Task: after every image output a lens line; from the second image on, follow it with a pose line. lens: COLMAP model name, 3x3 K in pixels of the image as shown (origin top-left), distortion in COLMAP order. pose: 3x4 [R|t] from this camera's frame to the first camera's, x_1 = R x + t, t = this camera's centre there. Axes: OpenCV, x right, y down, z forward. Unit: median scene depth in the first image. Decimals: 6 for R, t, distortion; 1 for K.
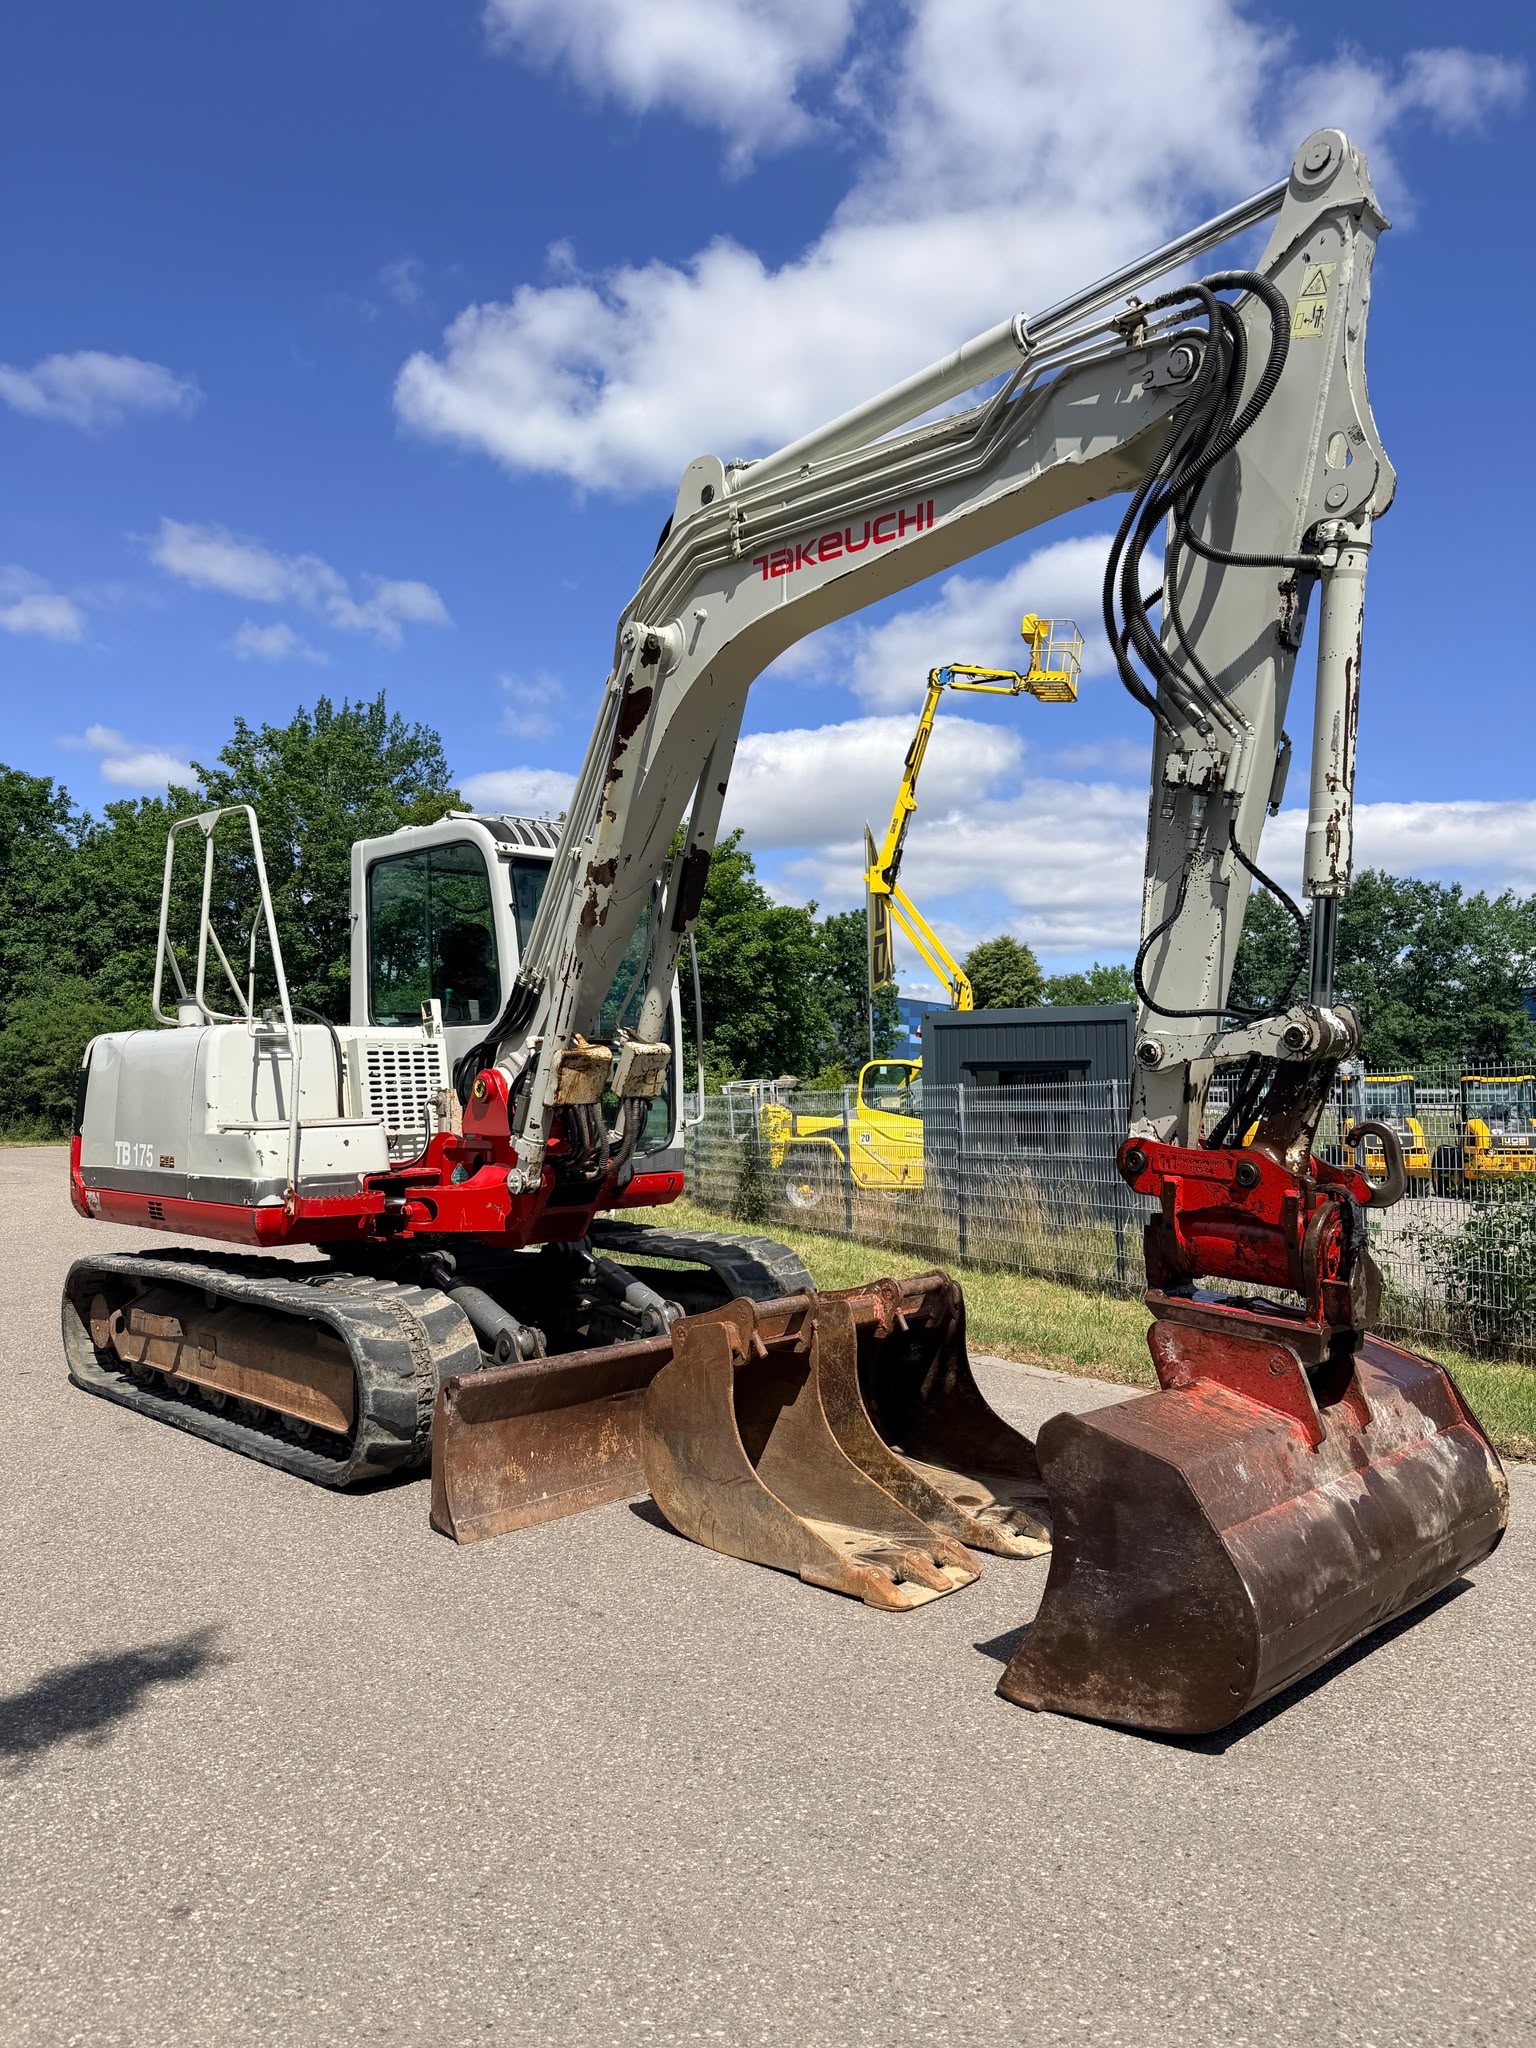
lens RADIAL K [[1414.6, 0, 755.0], [0, 1414.6, 1021.1], [0, 0, 1]] dist [0.139402, -0.191621]
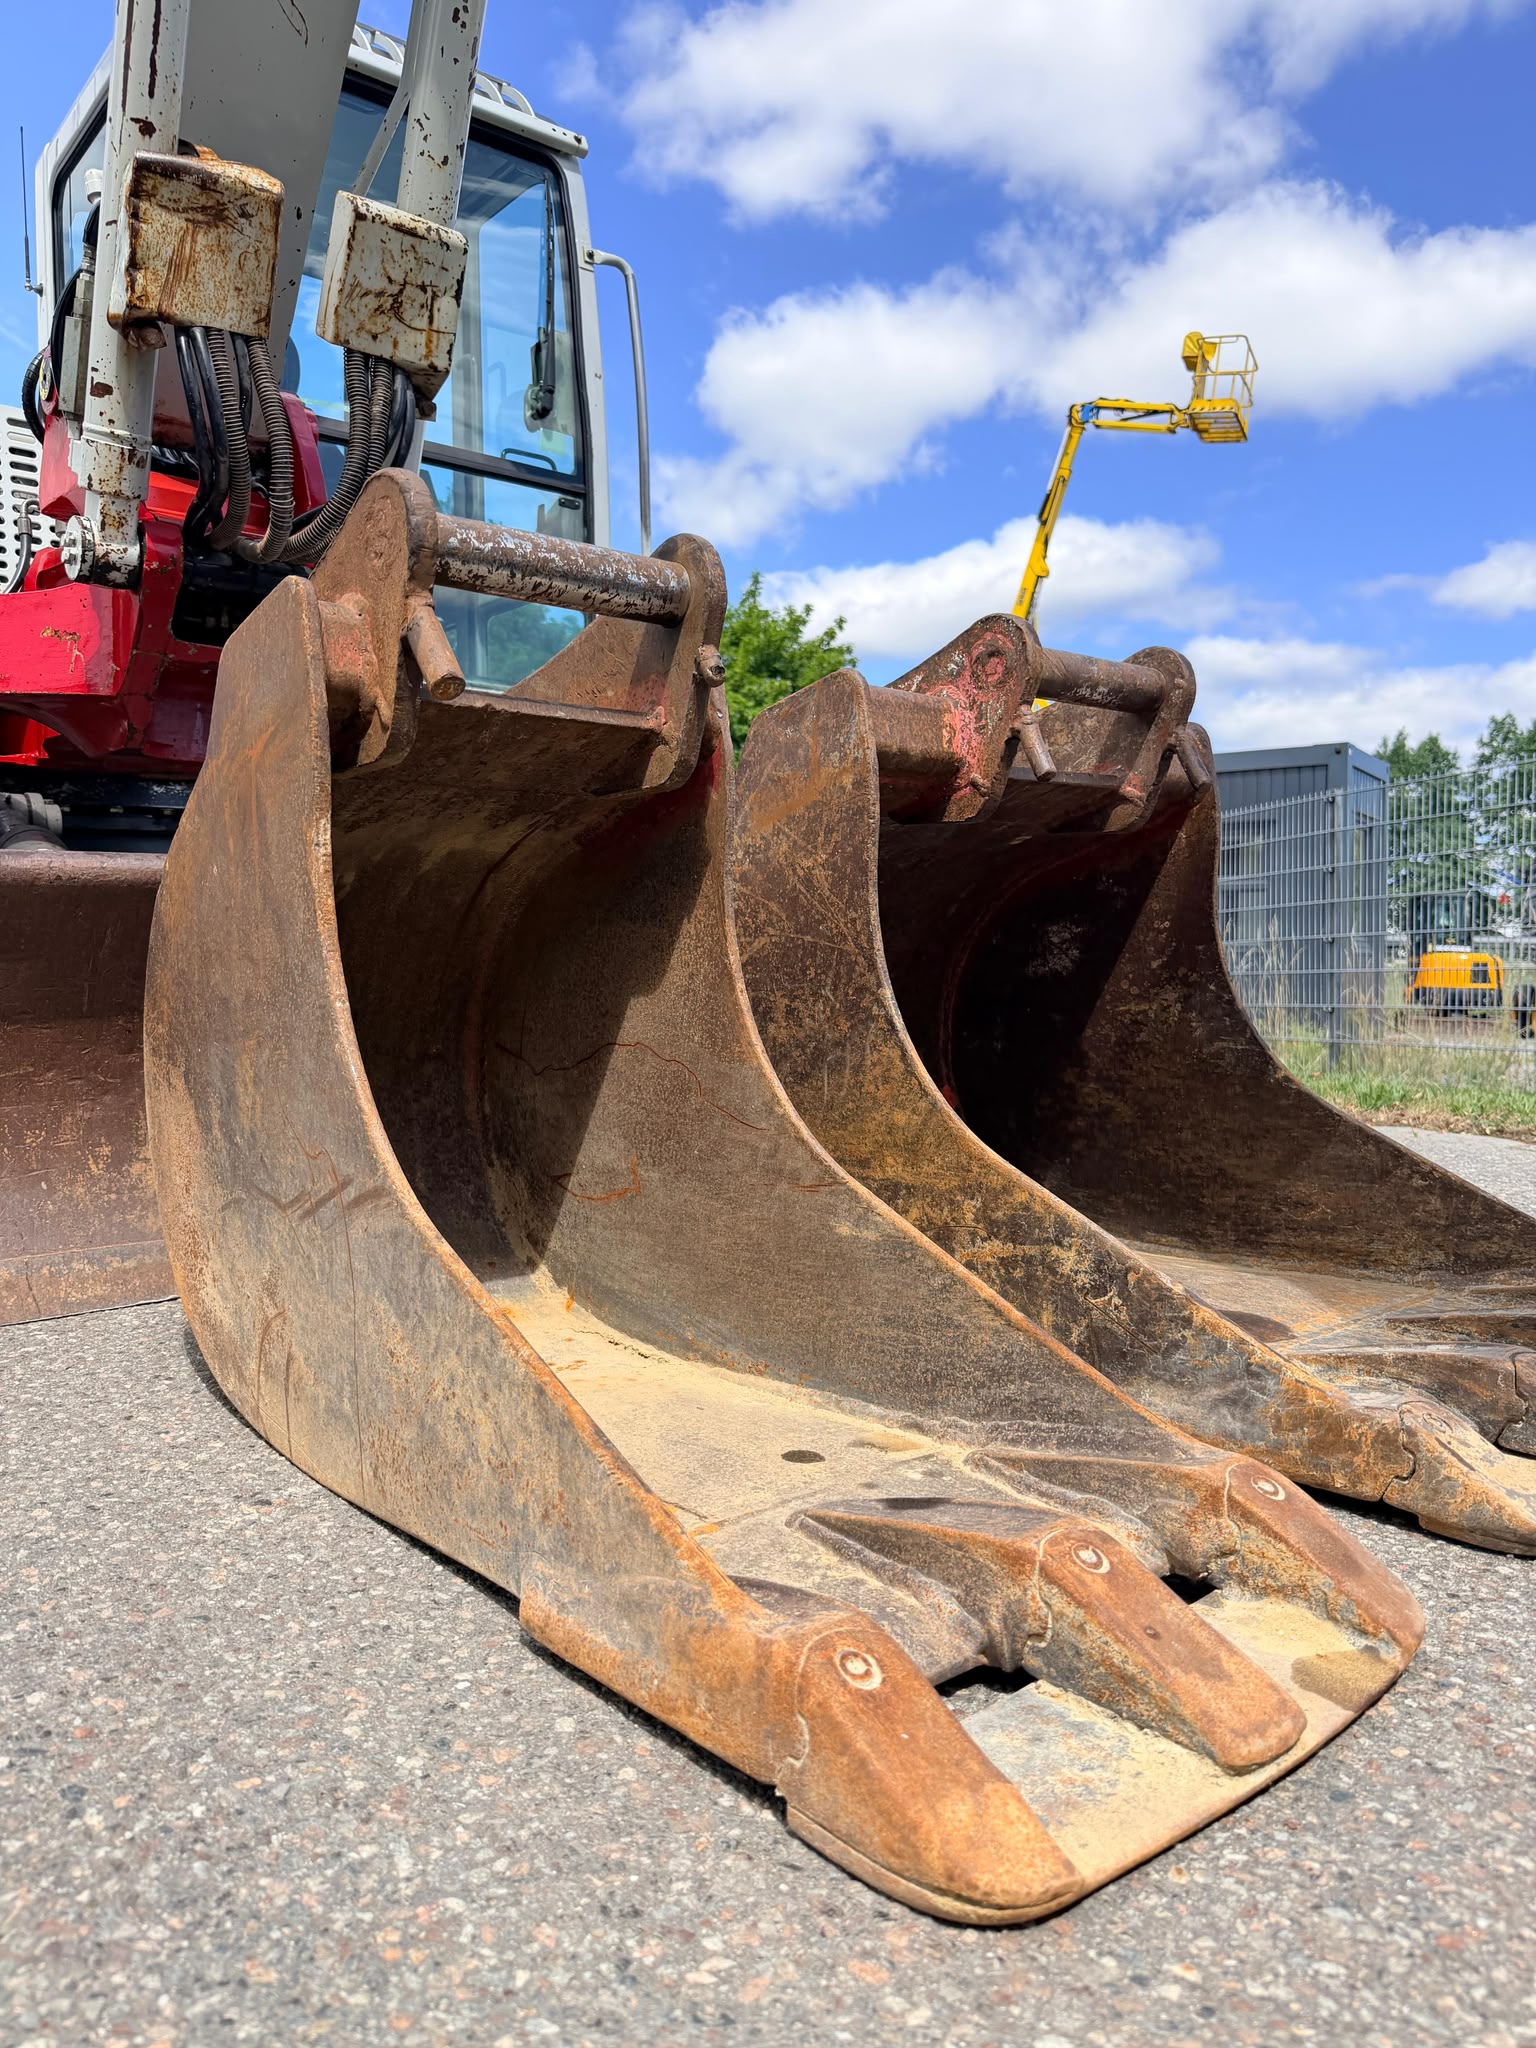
lens RADIAL K [[1414.6, 0, 755.0], [0, 1414.6, 1021.1], [0, 0, 1]] dist [0.139402, -0.191621]
pose [[0.996751, 0.016995, -0.078729, 0.058075], [-0.010151, 0.996198, 0.086521, 0.204569], [0.079900, -0.085441, 0.993134, 0.581997]]
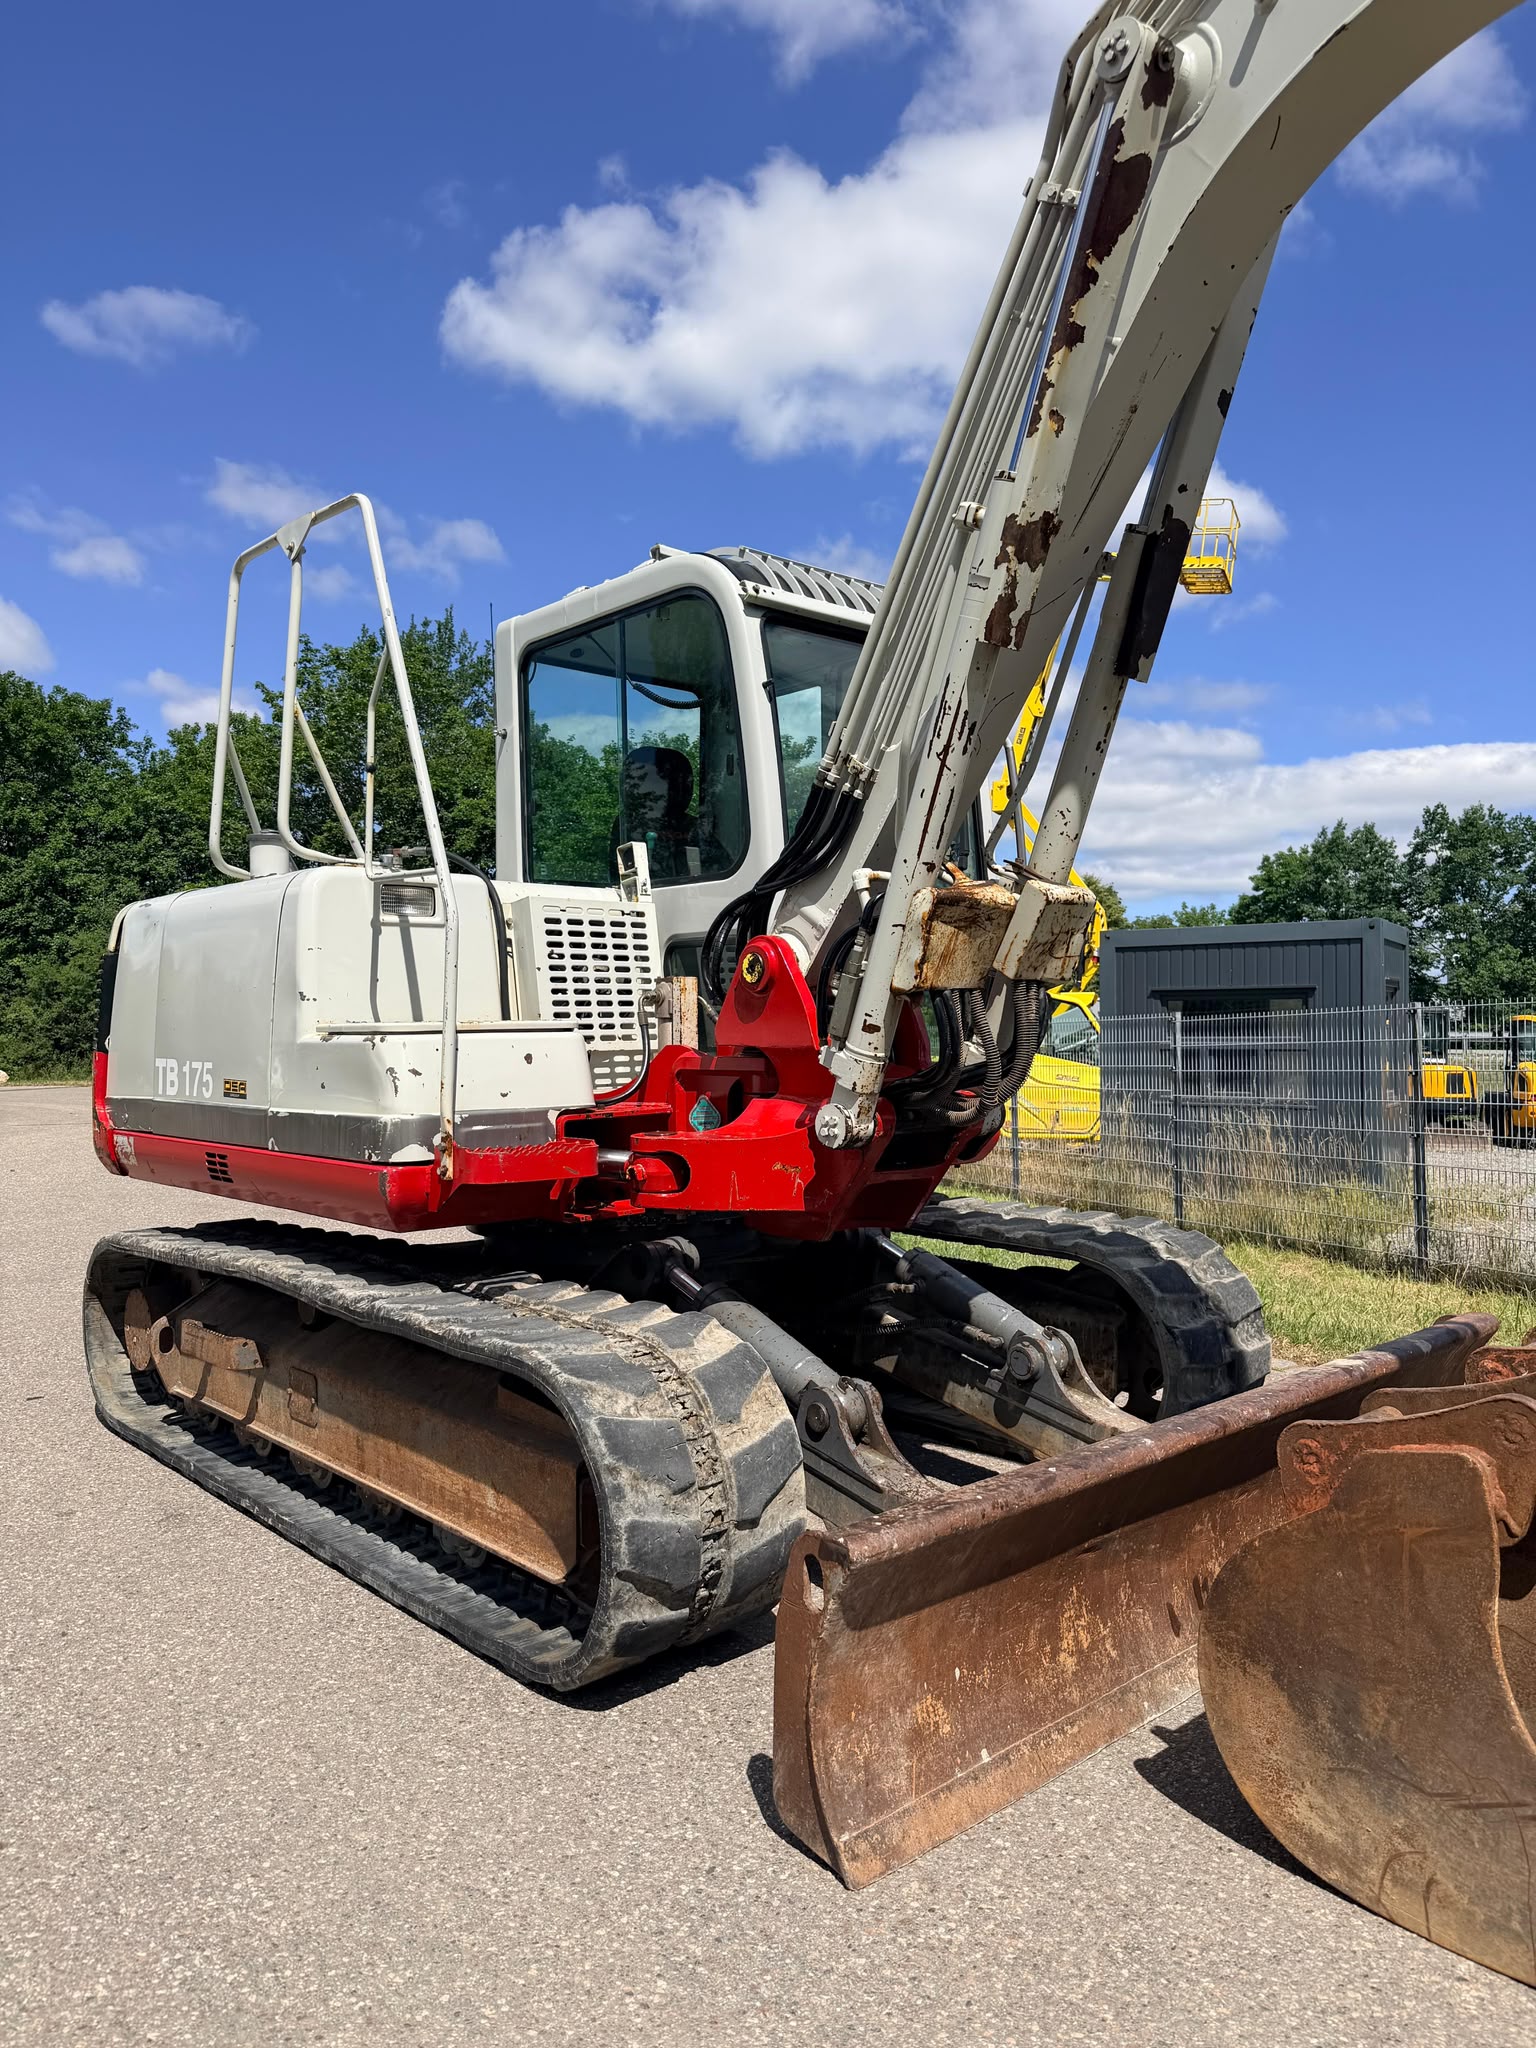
lens RADIAL K [[1409.2, 0, 759.0], [0, 1409.2, 1017.8], [0, 0, 1]] dist [0.144108, -0.184241]
pose [[0.999315, 0.003599, -0.036835, -0.173470], [-0.002324, 0.999399, 0.034587, 0.049148], [0.036938, -0.034478, 0.998723, 0.426627]]
